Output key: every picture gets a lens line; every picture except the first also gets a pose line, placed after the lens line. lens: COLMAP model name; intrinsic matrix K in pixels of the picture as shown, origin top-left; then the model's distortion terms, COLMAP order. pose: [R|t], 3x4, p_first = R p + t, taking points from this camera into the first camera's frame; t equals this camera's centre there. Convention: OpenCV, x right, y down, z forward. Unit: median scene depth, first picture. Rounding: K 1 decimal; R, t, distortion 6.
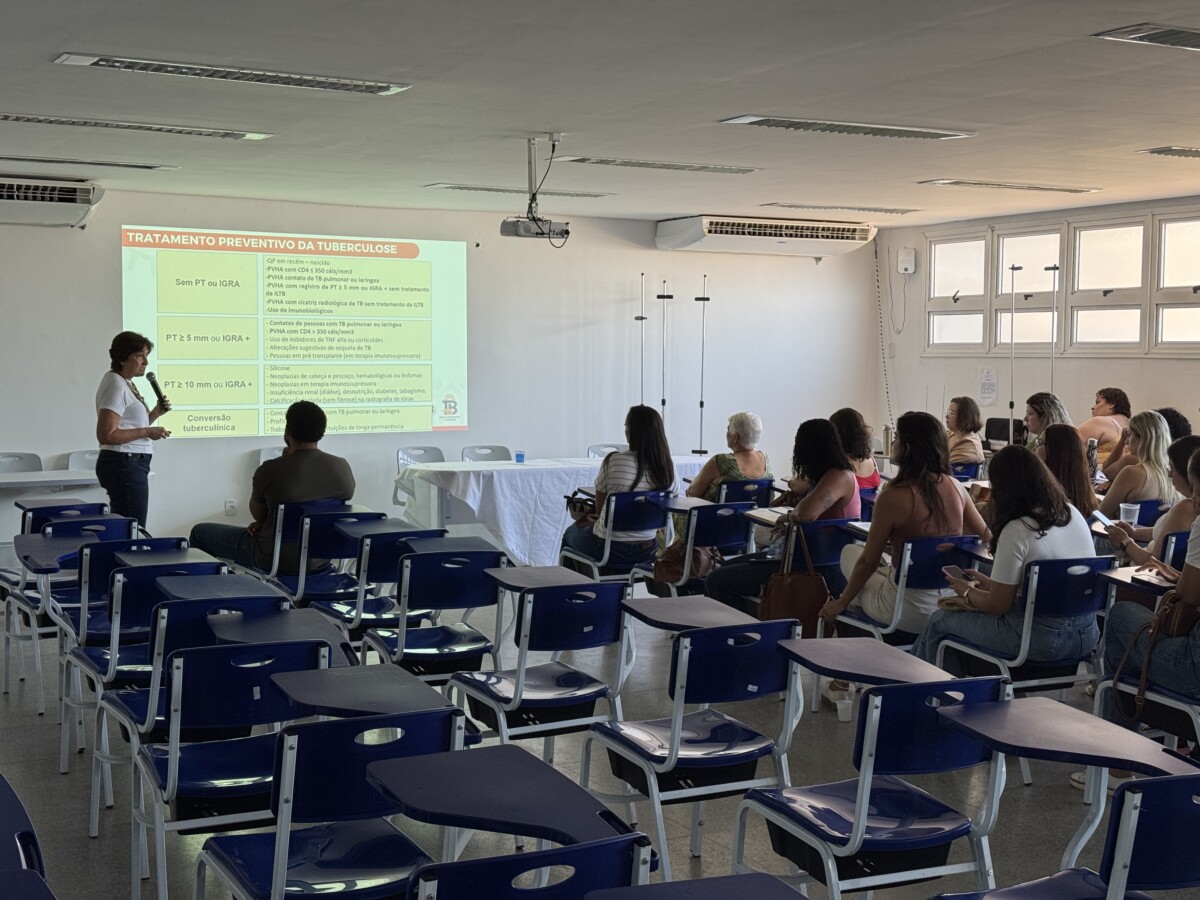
lens RADIAL K [[1776.4, 0, 594.7], [0, 1776.4, 444.0], [0, 0, 1]] dist [0.118404, 0.000000]
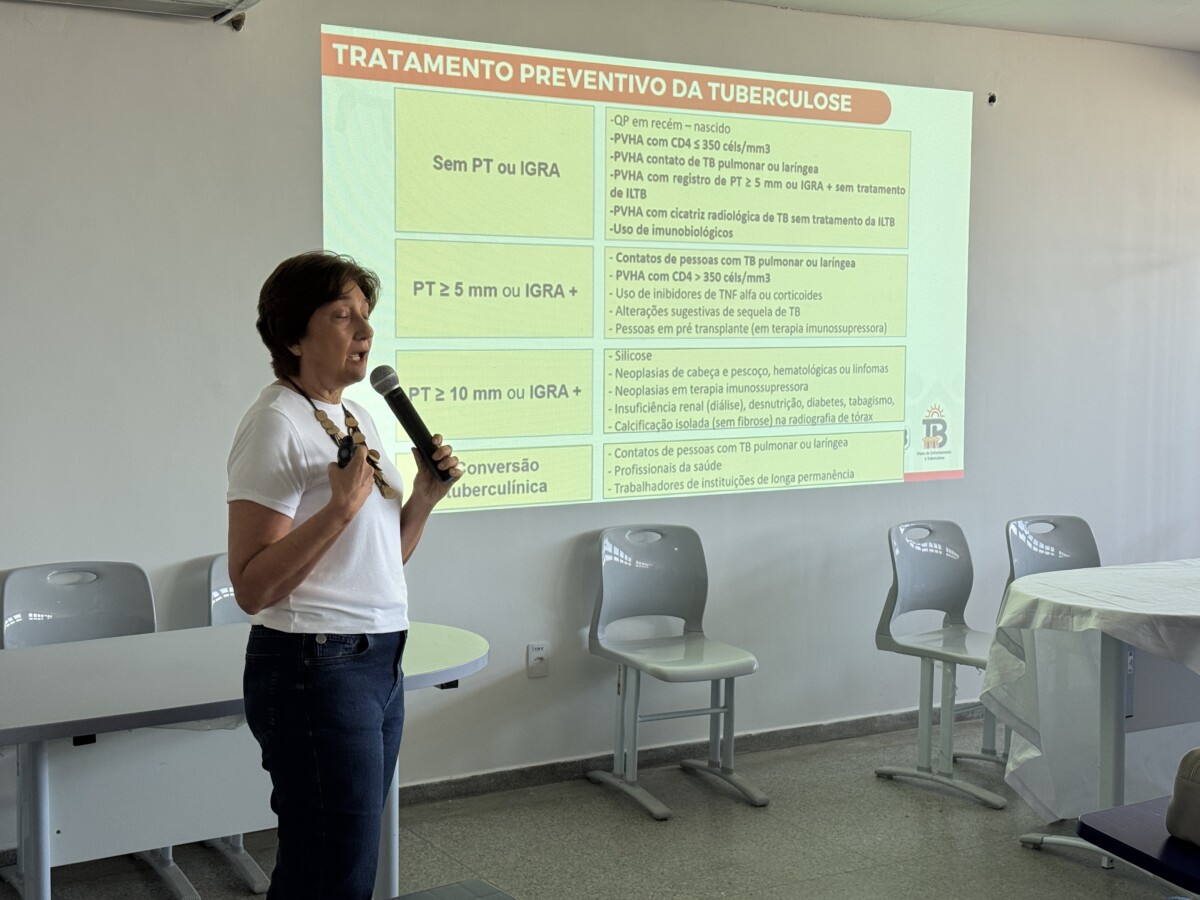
lens RADIAL K [[1776.4, 0, 598.4], [0, 1776.4, 456.6], [0, 0, 1]] dist [0.118404, 0.000000]
pose [[0.998167, -0.004237, 0.060372, -0.213663], [0.002719, 0.999679, 0.025204, -0.028047], [-0.060459, -0.024994, 0.997858, 0.539442]]
